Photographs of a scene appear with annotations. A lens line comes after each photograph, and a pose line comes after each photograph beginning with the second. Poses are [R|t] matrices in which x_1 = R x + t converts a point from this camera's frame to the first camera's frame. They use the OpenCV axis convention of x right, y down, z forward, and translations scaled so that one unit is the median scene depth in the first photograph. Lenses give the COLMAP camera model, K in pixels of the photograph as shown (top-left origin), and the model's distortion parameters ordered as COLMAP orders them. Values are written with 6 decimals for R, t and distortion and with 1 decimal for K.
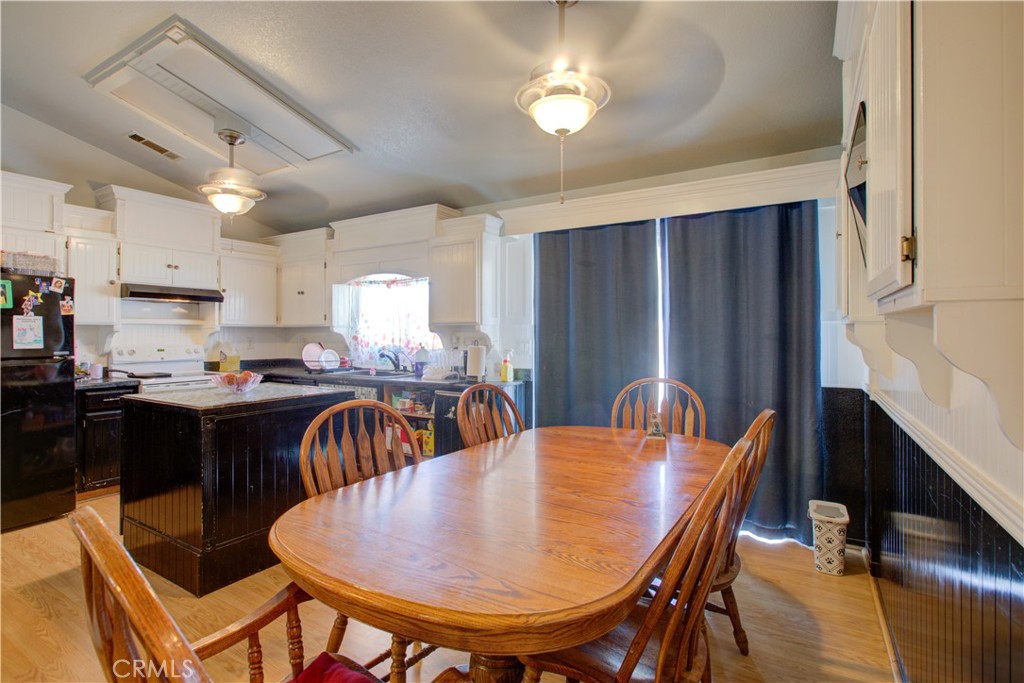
lens RADIAL K [[482.6, 0, 511.6], [0, 482.6, 329.5], [0, 0, 1]] dist [-0.001257, 0.000077]
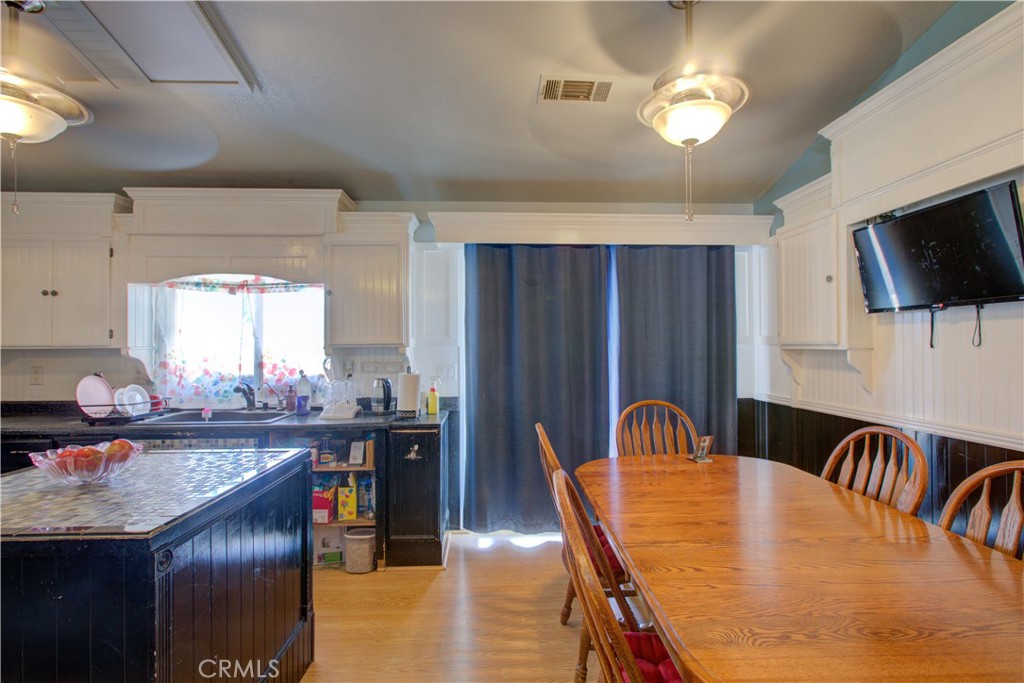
lens RADIAL K [[464.5, 0, 512.0], [0, 464.5, 341.5], [0, 0, 1]] dist [-0.001942, 0.000114]
pose [[0.833239, 0.002766, 0.552906, -0.343936], [0.000322, 0.999985, -0.005488, -0.014344], [-0.552913, 0.004751, 0.833225, 0.237622]]
